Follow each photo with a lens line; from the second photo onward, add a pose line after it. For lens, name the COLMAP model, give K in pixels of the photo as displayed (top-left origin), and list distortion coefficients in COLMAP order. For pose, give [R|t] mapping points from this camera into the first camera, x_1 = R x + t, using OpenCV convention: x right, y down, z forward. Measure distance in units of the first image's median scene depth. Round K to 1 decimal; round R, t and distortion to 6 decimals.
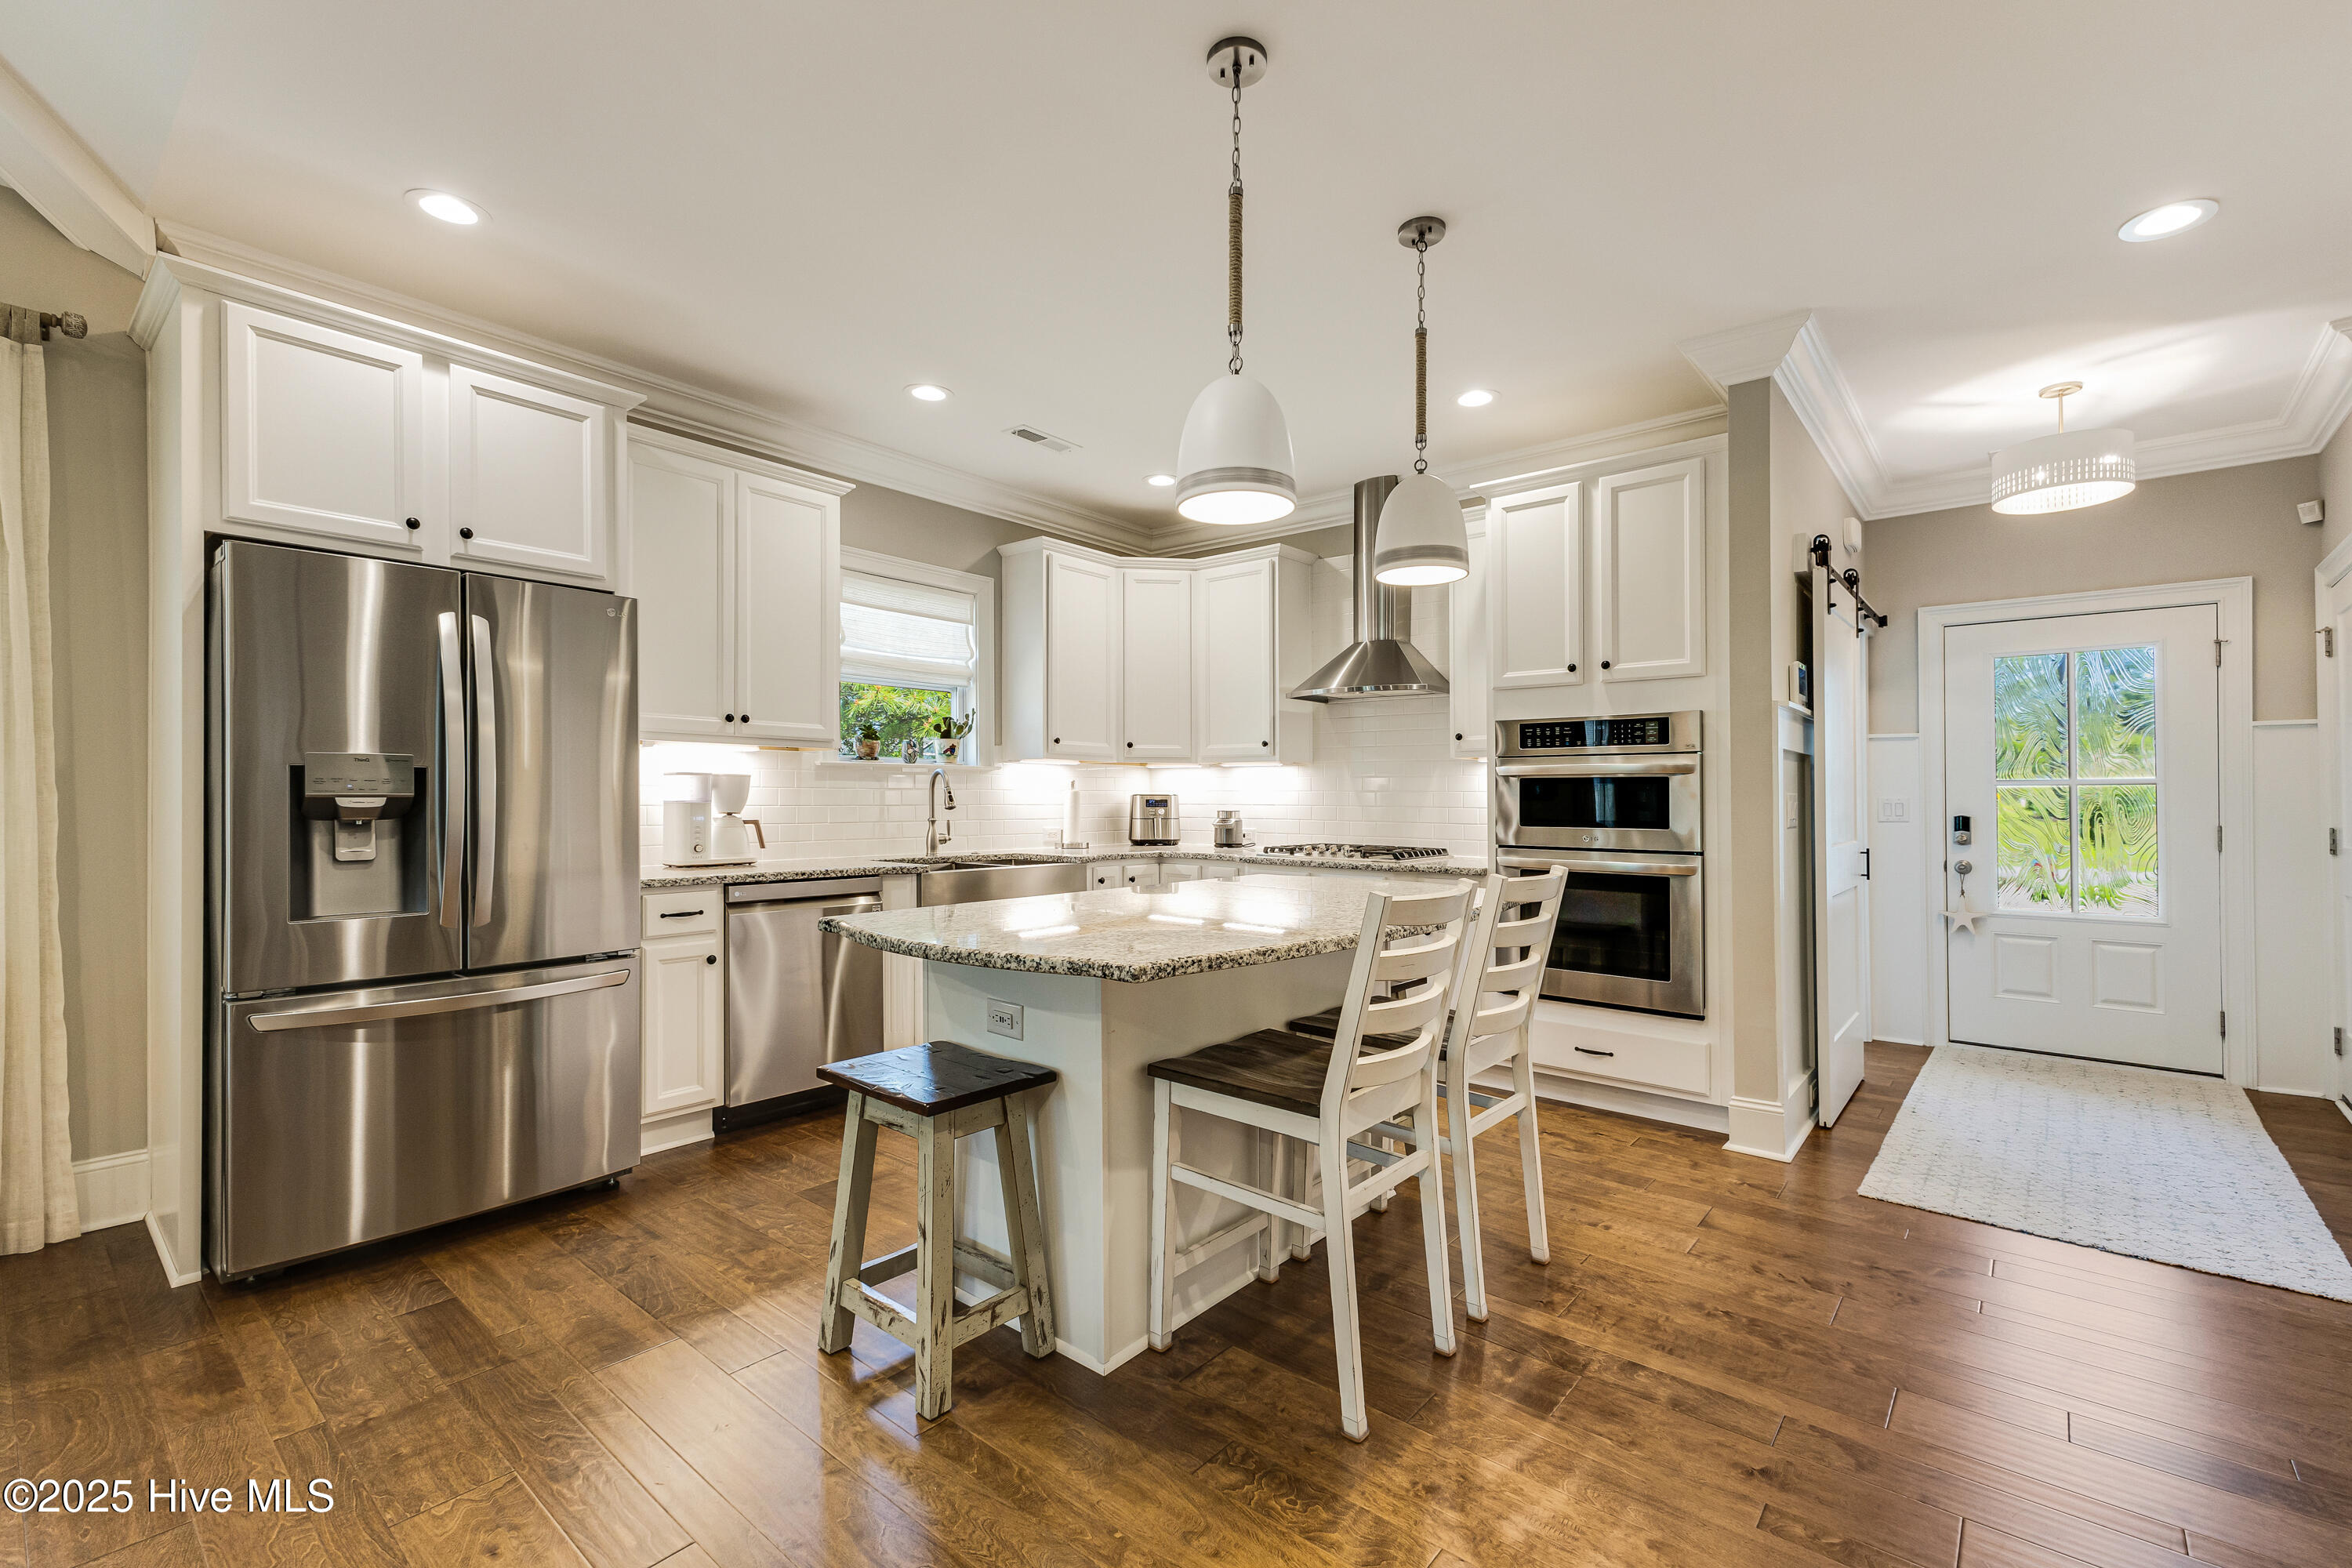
lens RADIAL K [[1027.5, 0, 1164.2], [0, 1027.5, 776.2], [0, 0, 1]] dist [0.011139, -0.002200]
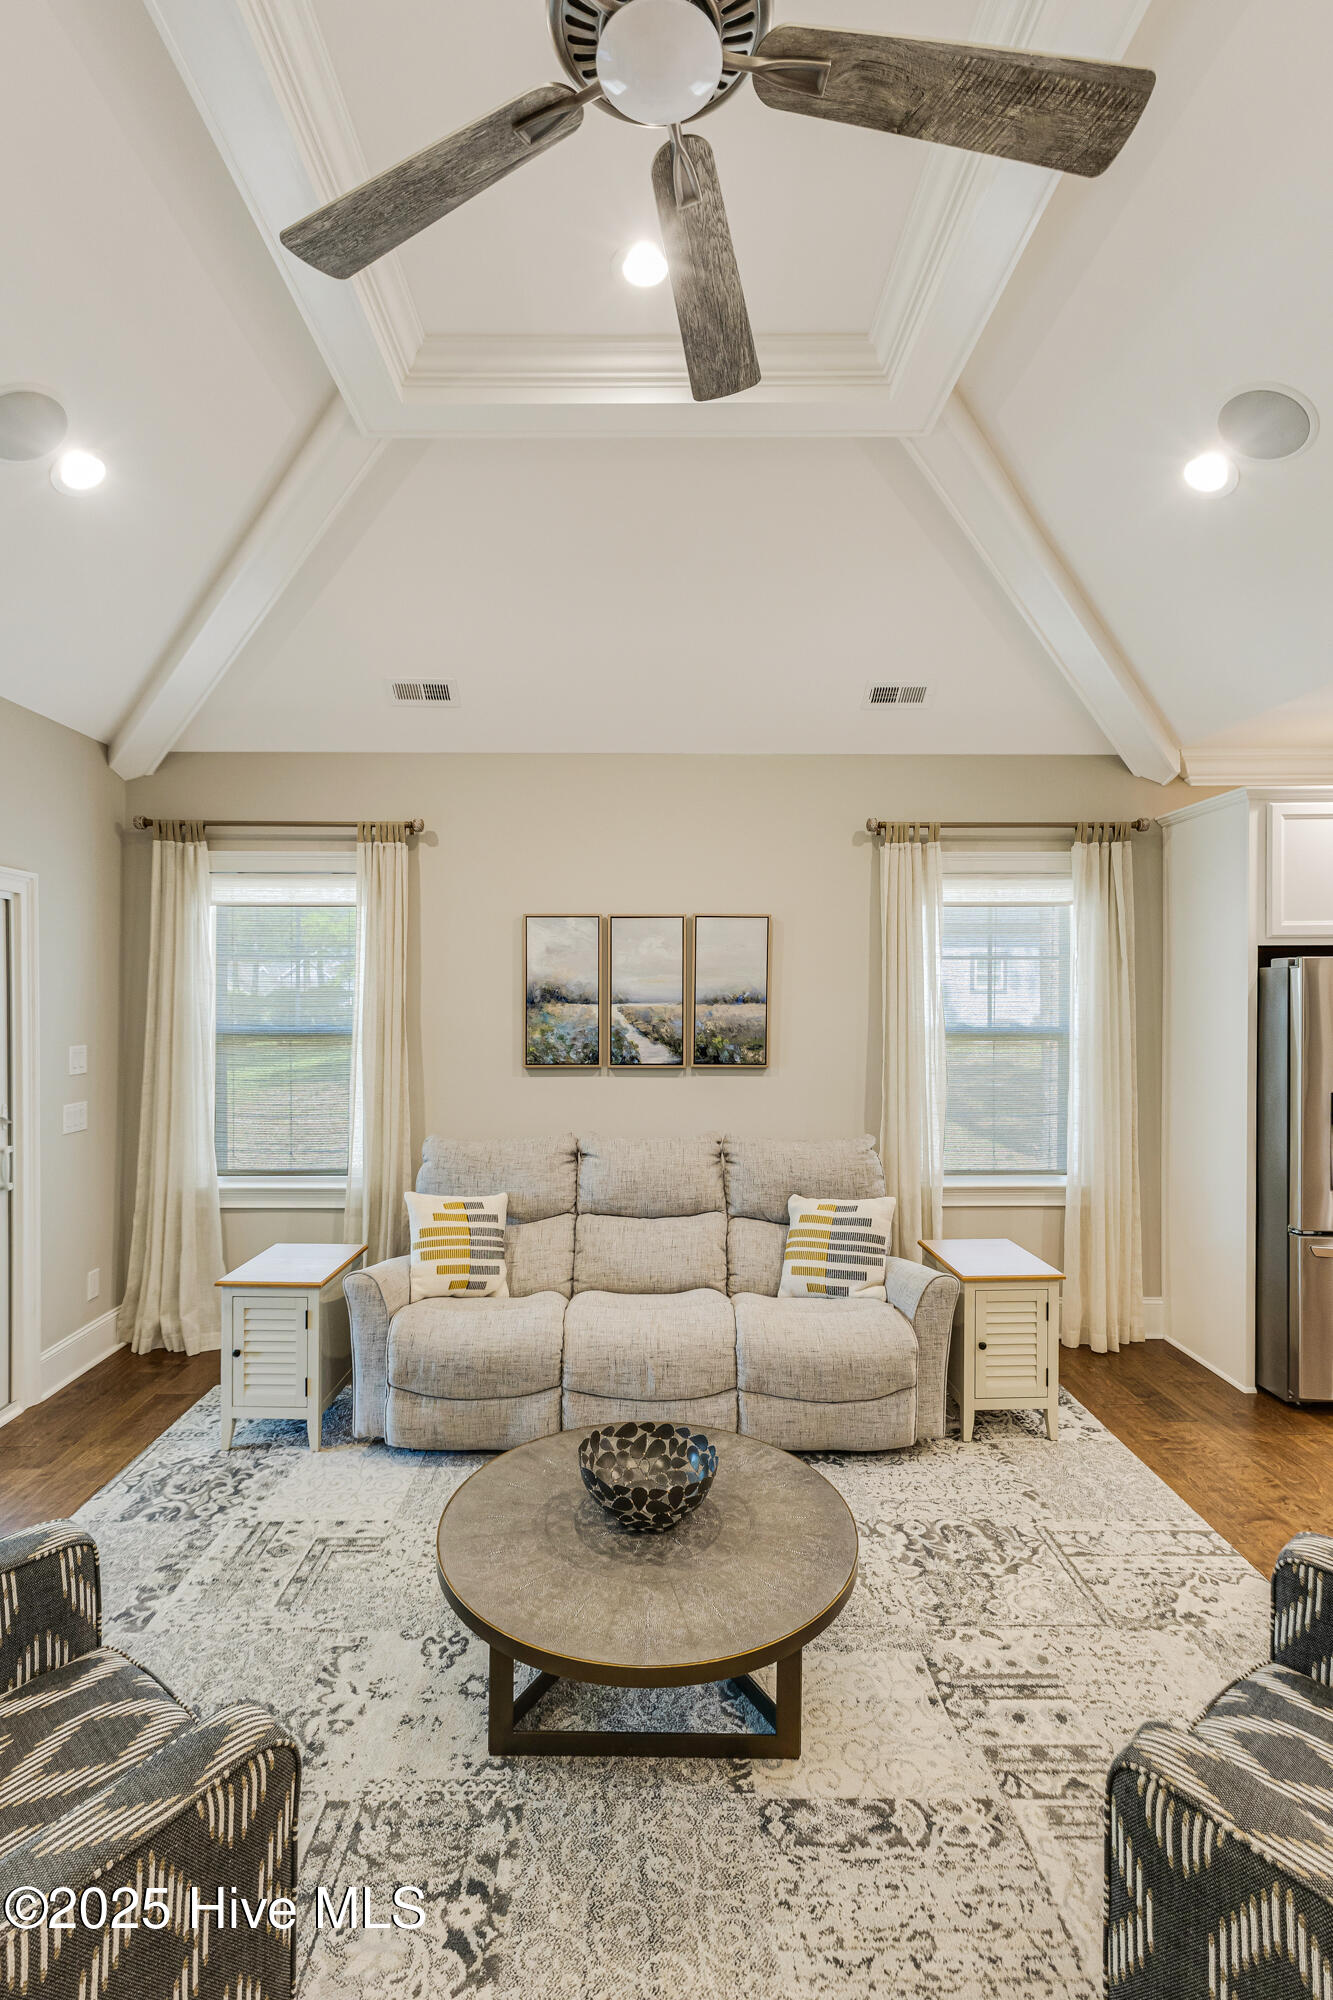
lens RADIAL K [[939.5, 0, 646.3], [0, 939.5, 1006.5], [0, 0, 1]] dist [0.008267, 0.002869]
pose [[0.655229, 0.002346, -0.755427, -0.248860], [0.019259, 0.999618, 0.019808, -0.111391], [0.755185, -0.027528, 0.654934, -0.429290]]
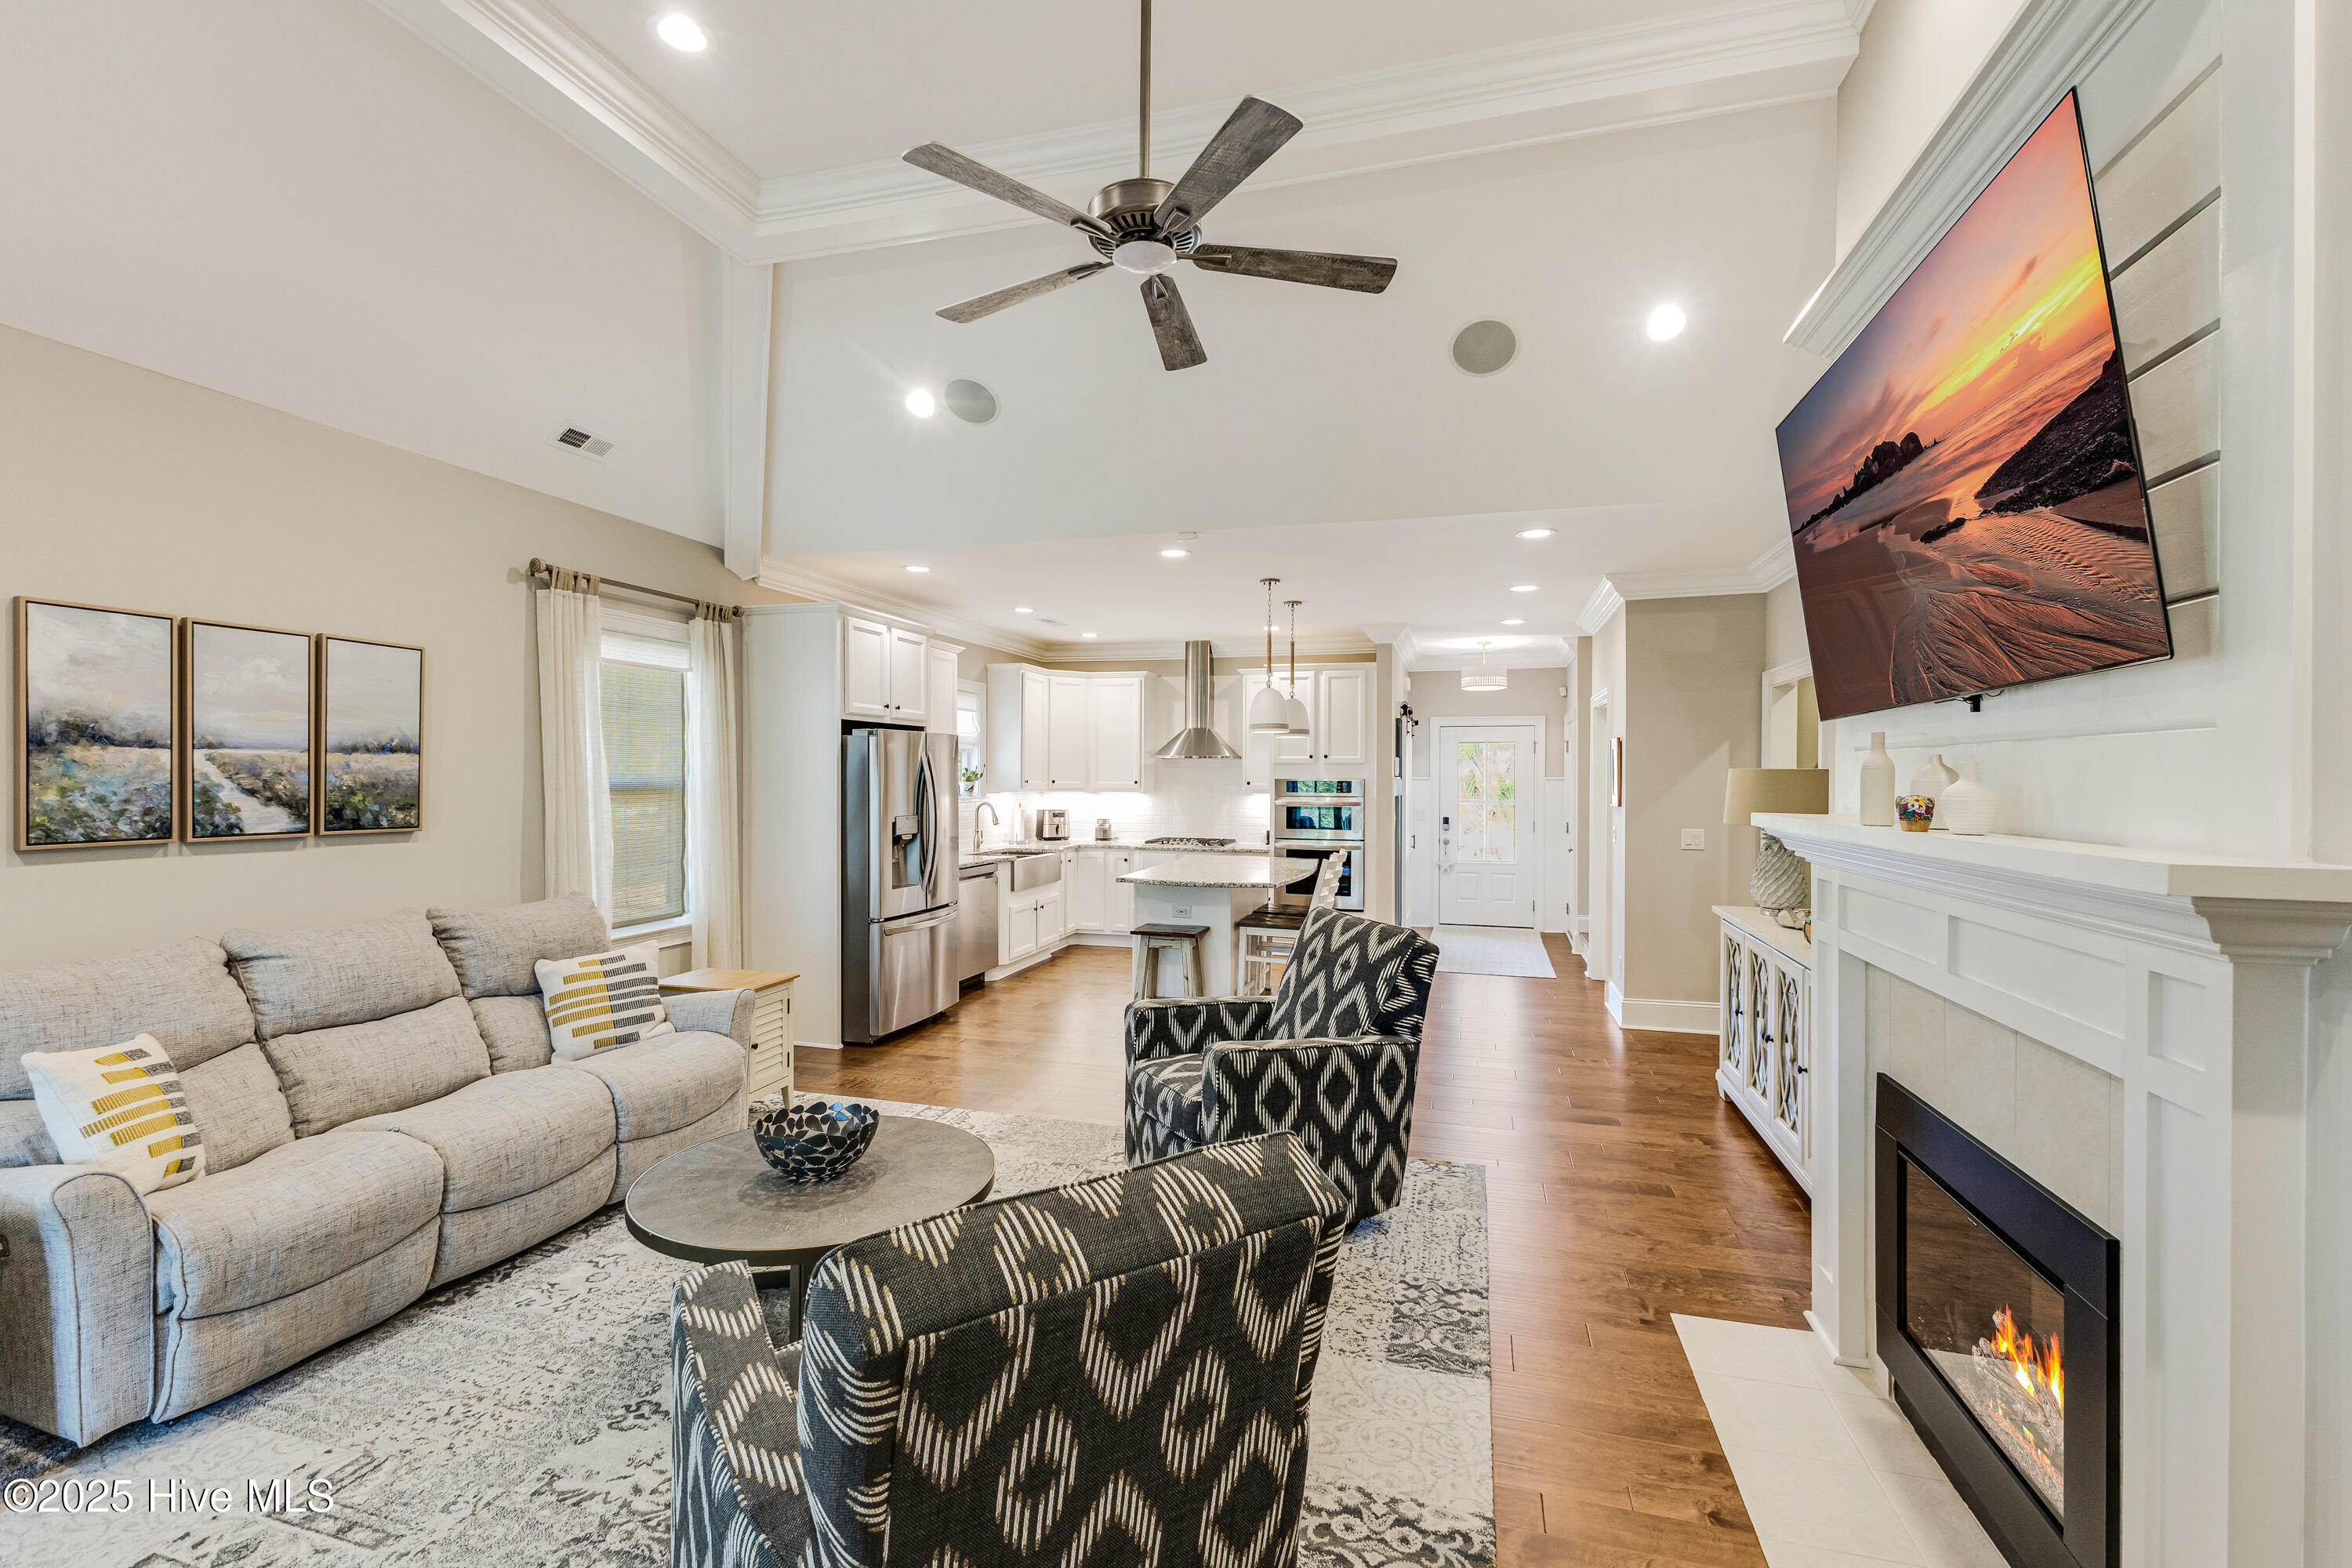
lens RADIAL K [[1027.5, 0, 1189.9], [0, 1027.5, 779.4], [0, 0, 1]] dist [0.011139, -0.002200]
pose [[0.905328, -0.001712, 0.424709, -0.704687], [-0.008763, 0.999704, 0.022709, -0.095999], [-0.424622, -0.024280, 0.905045, -0.804946]]
